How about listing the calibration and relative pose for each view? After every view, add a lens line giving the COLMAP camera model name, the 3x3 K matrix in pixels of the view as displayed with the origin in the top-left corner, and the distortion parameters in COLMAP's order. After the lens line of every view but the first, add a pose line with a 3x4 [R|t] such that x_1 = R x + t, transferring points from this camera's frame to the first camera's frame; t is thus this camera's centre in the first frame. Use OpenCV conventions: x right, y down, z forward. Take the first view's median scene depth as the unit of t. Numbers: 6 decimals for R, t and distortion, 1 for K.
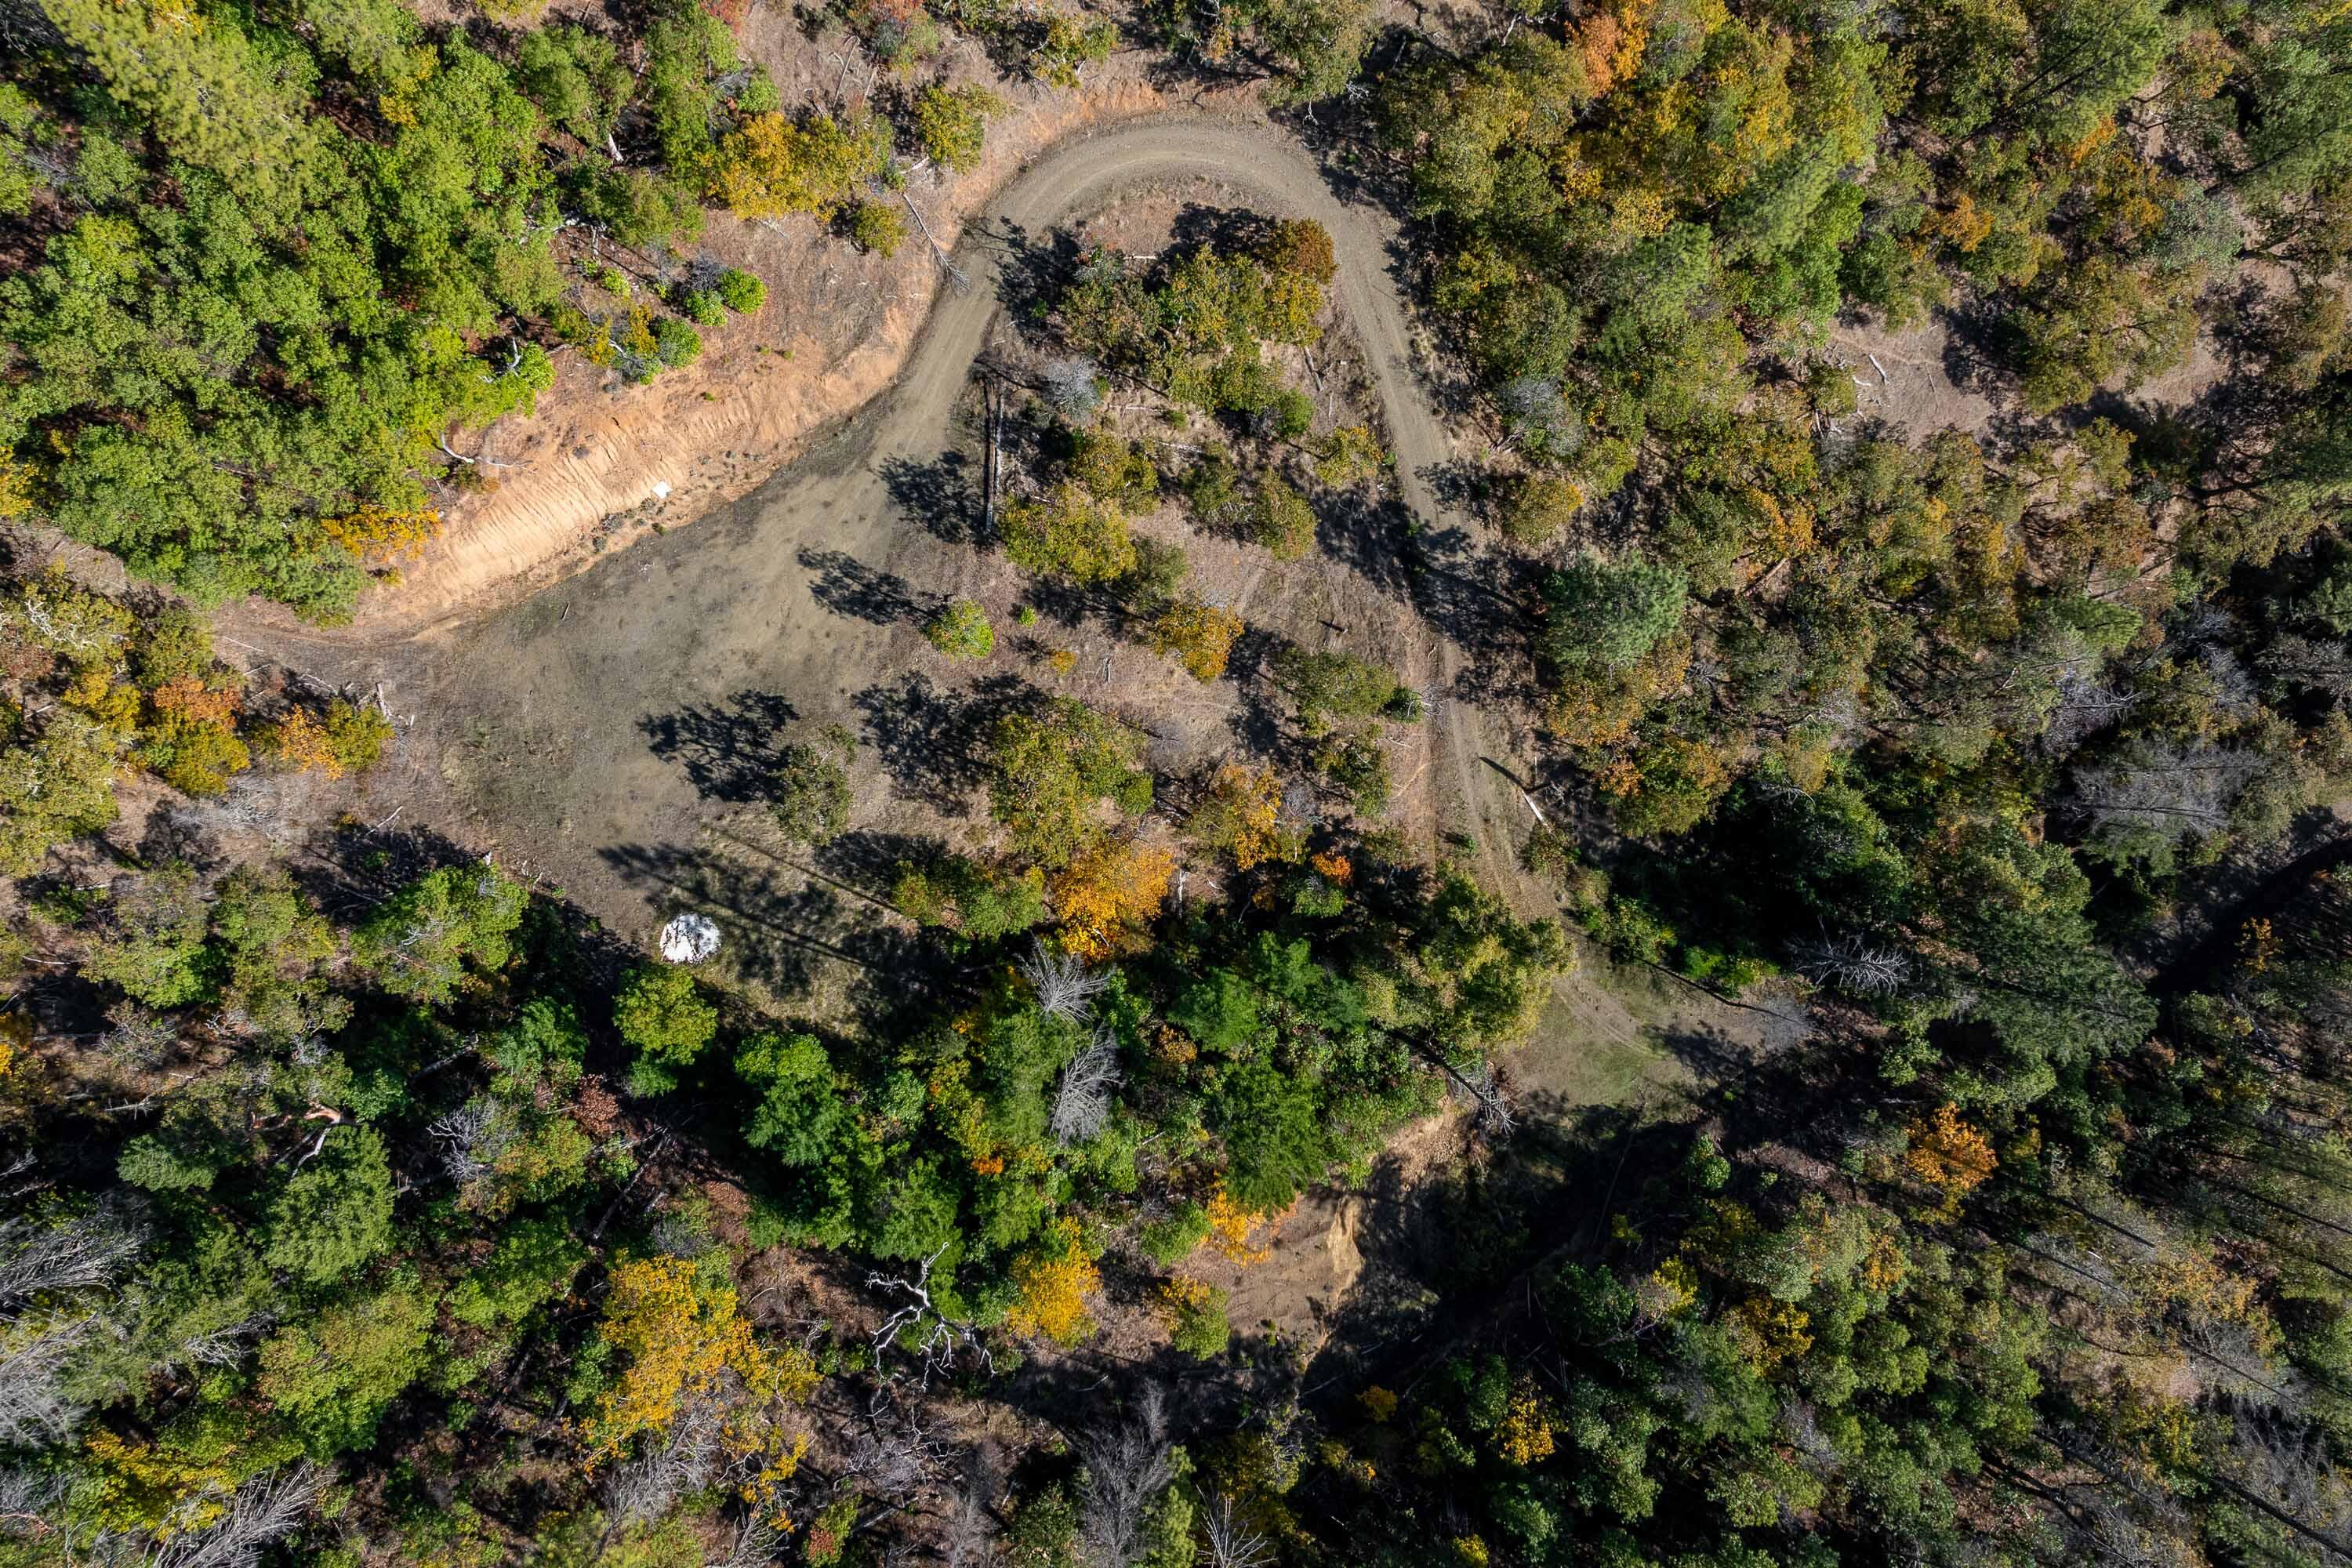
lens RADIAL K [[1664.9, 0, 1173.0], [0, 1664.9, 783.0], [0, 0, 1]] dist [-0.029088, -0.001359]
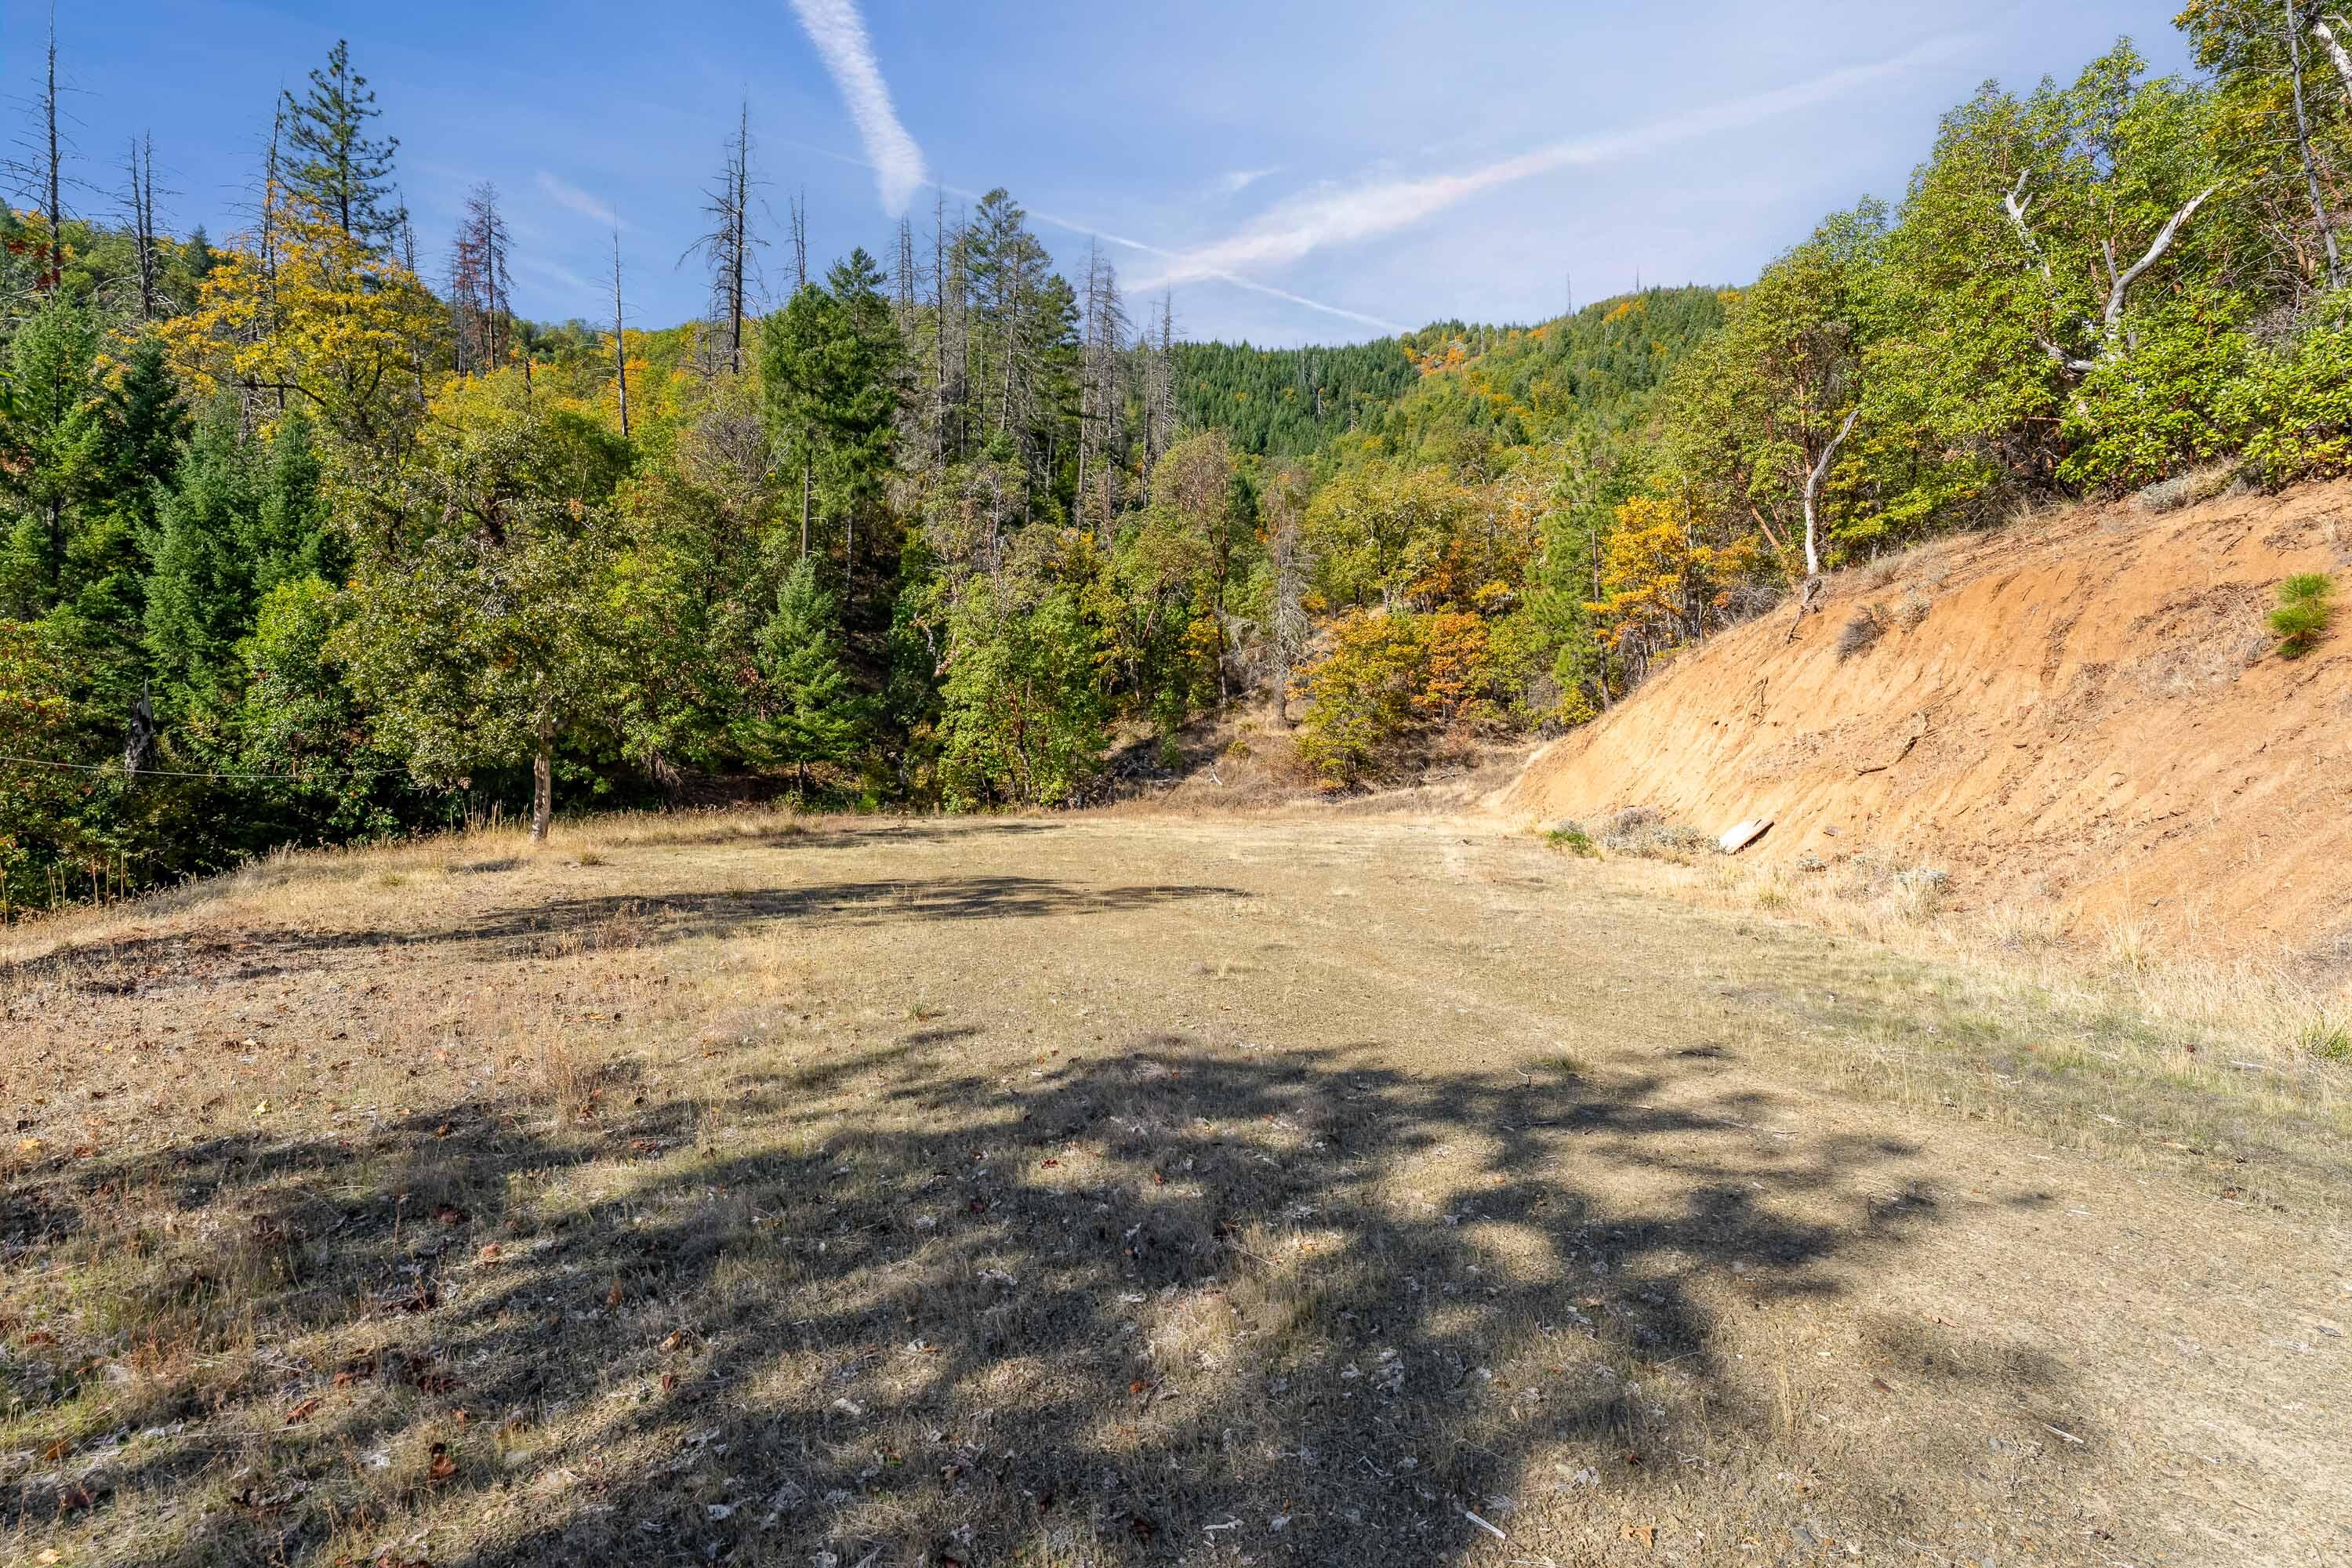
lens RADIAL K [[1011.0, 0, 1167.7], [0, 1011.0, 786.0], [0, 0, 1]] dist [0.001820, -0.000078]
pose [[-0.574458, -0.001416, -0.818533, -0.130410], [-0.818492, -0.009164, 0.574445, -0.194695], [-0.008314, 0.999957, 0.004105, 0.989125]]
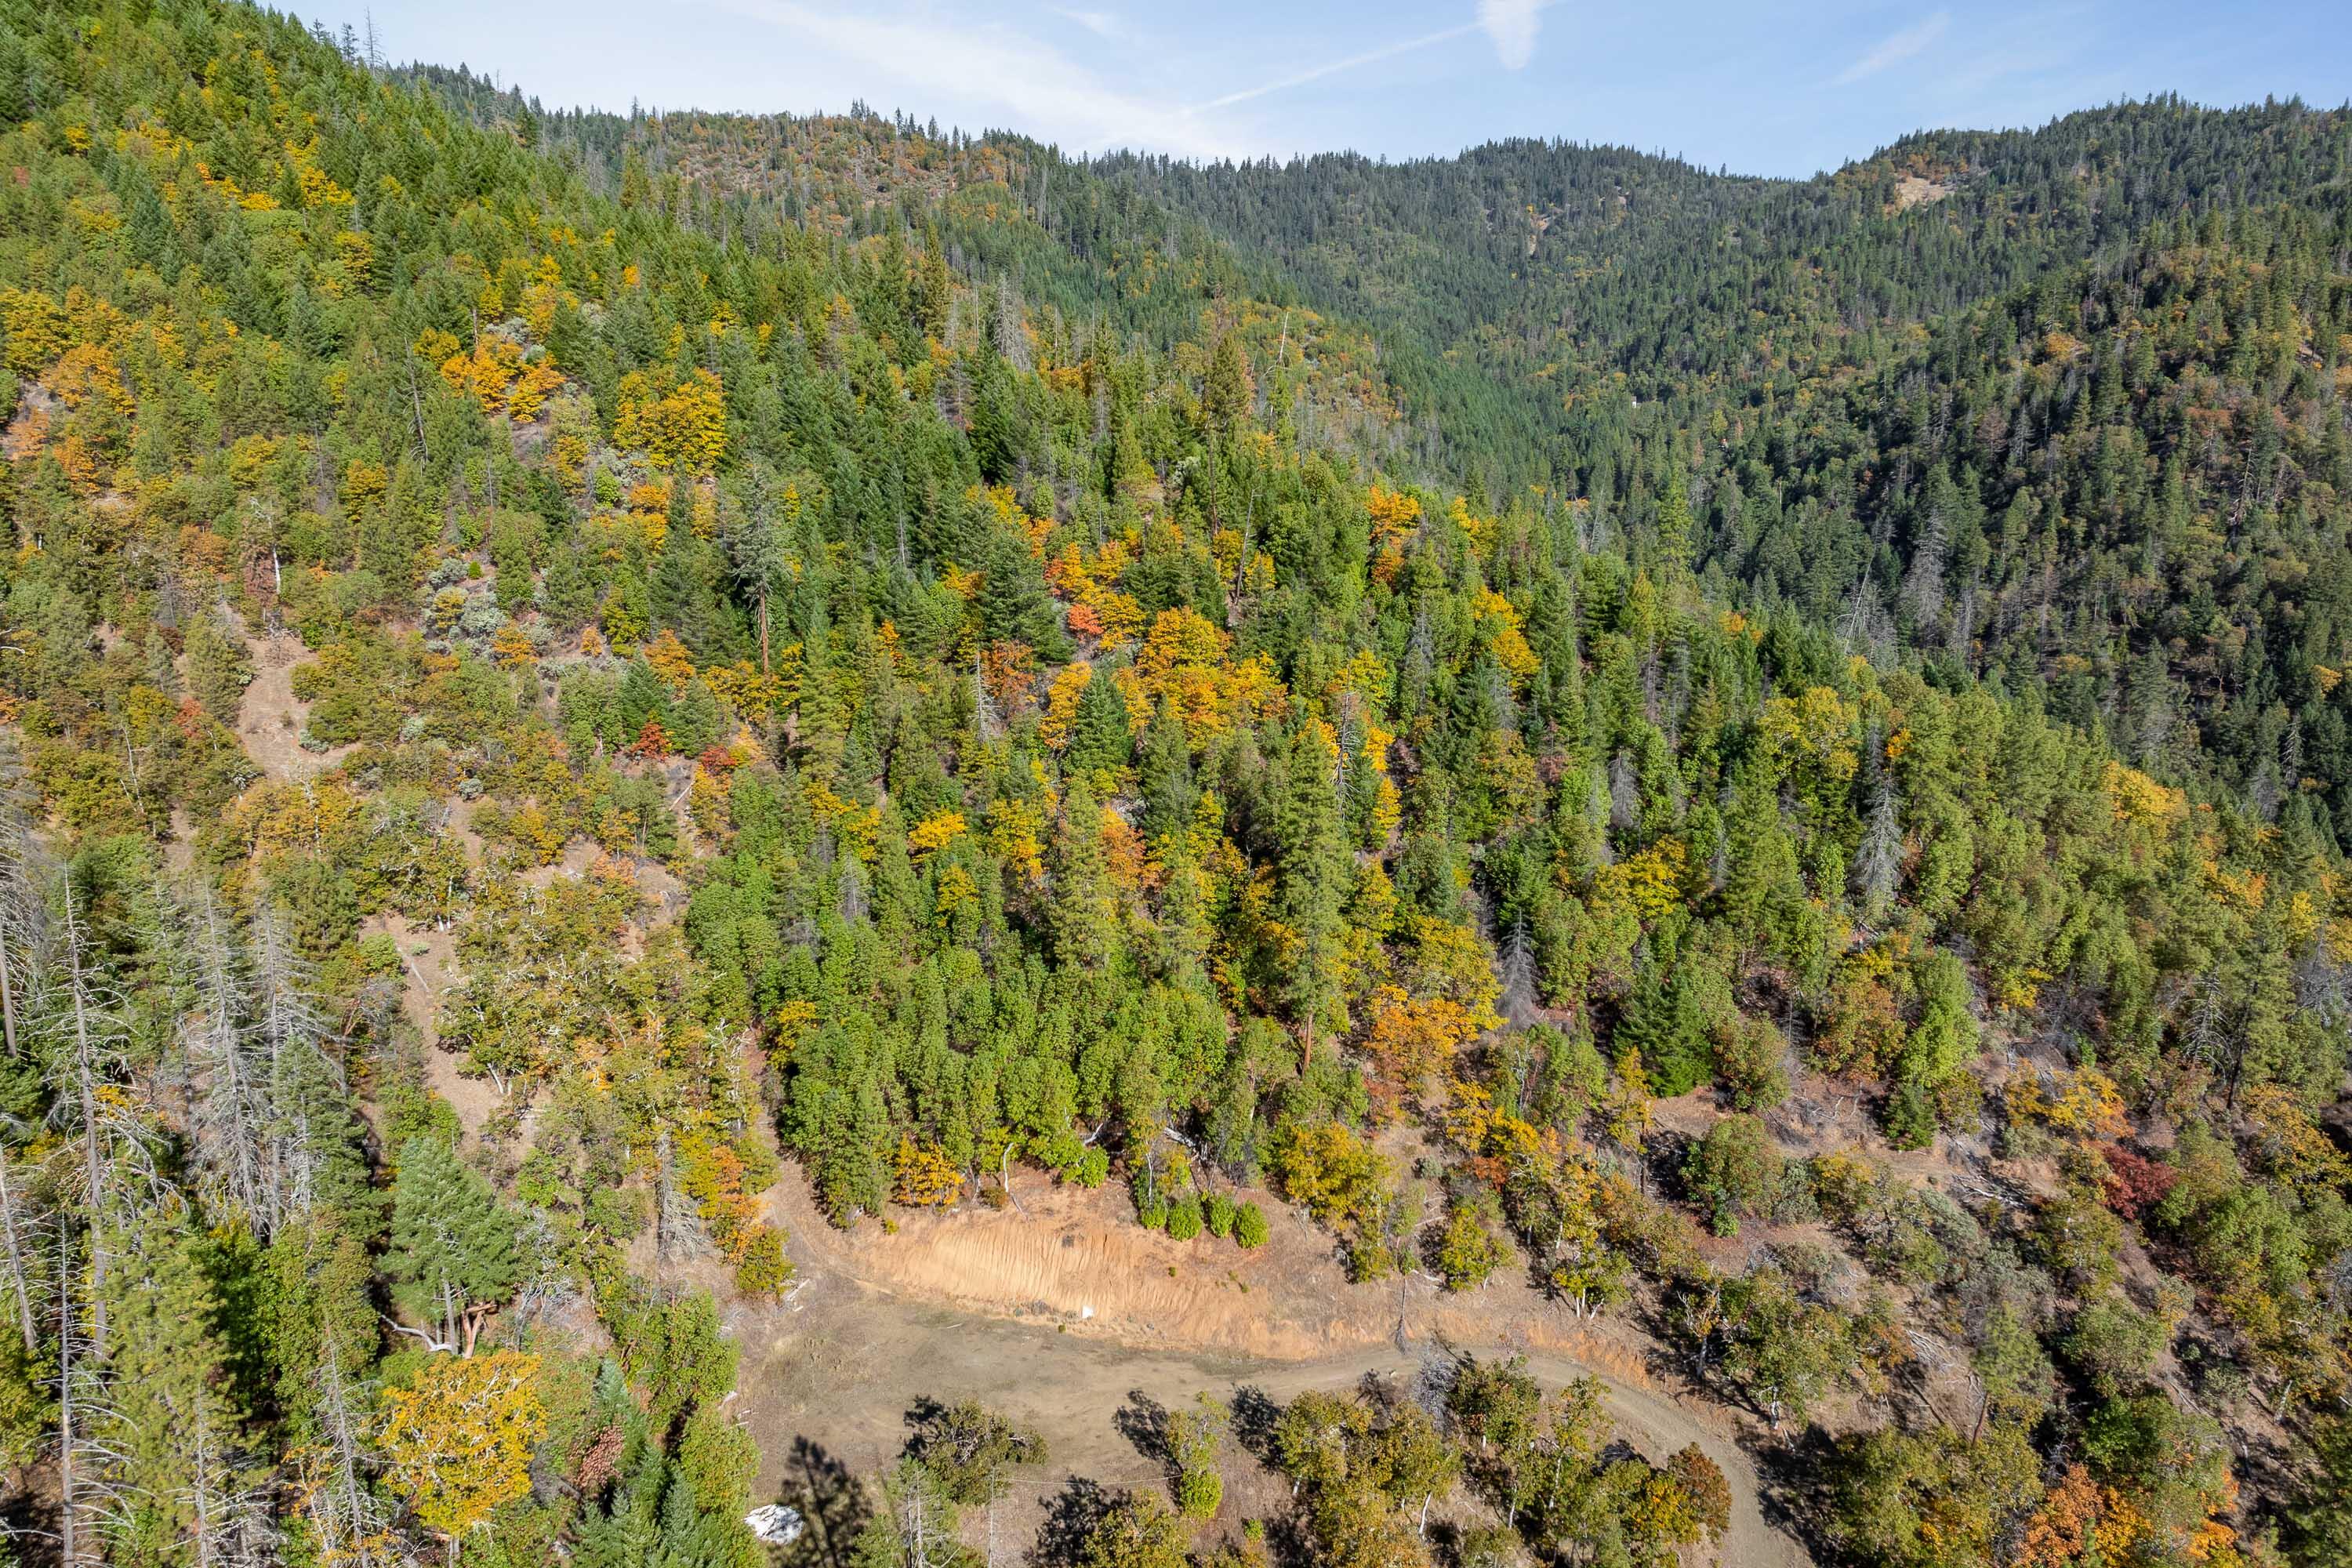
lens RADIAL K [[1664.9, 0, 1172.3], [0, 1664.9, 788.3], [0, 0, 1]] dist [-0.029088, -0.001359]
pose [[0.727222, 0.177238, -0.663125, 0.445142], [-0.686338, 0.201070, -0.698936, 0.525823], [0.009456, 0.963409, 0.267868, 0.327822]]
